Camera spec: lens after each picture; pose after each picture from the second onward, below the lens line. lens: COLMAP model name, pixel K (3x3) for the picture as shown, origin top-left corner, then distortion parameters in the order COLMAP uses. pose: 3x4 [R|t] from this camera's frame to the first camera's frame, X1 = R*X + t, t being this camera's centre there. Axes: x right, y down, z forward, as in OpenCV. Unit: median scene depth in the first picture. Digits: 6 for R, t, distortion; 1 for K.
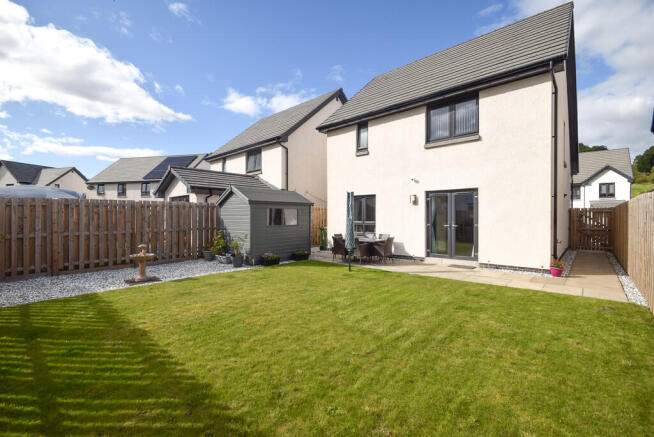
lens RADIAL K [[286.5, 0, 327.0], [0, 286.5, 218.5], [0, 0, 1]] dist [-0.003740, -0.000691]
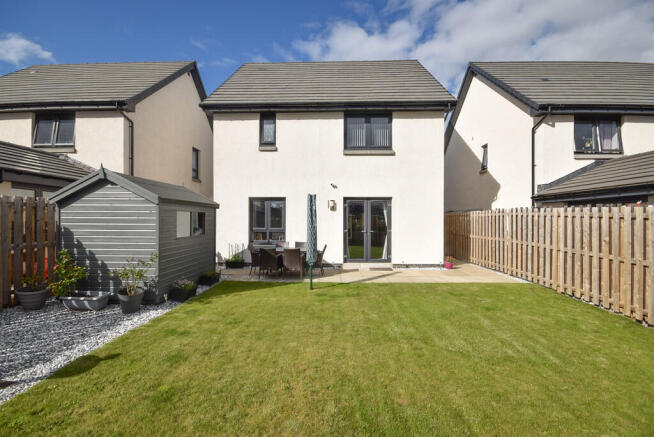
lens RADIAL K [[286.5, 0, 327.0], [0, 286.5, 218.5], [0, 0, 1]] dist [-0.003740, -0.000691]
pose [[0.761930, 0.006131, 0.647630, -0.357698], [-0.000479, 0.999960, -0.008903, -0.012554], [-0.647659, 0.006473, 0.761903, 0.283089]]
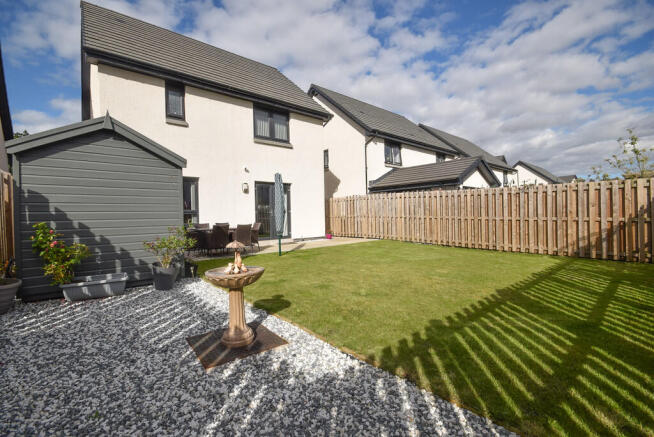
lens RADIAL K [[286.5, 0, 327.0], [0, 286.5, 218.5], [0, 0, 1]] dist [-0.003740, -0.000691]
pose [[0.127195, -0.012088, 0.991804, -0.724162], [0.026734, 0.999604, 0.008754, 0.045787], [-0.991517, 0.025401, 0.127468, 0.607242]]
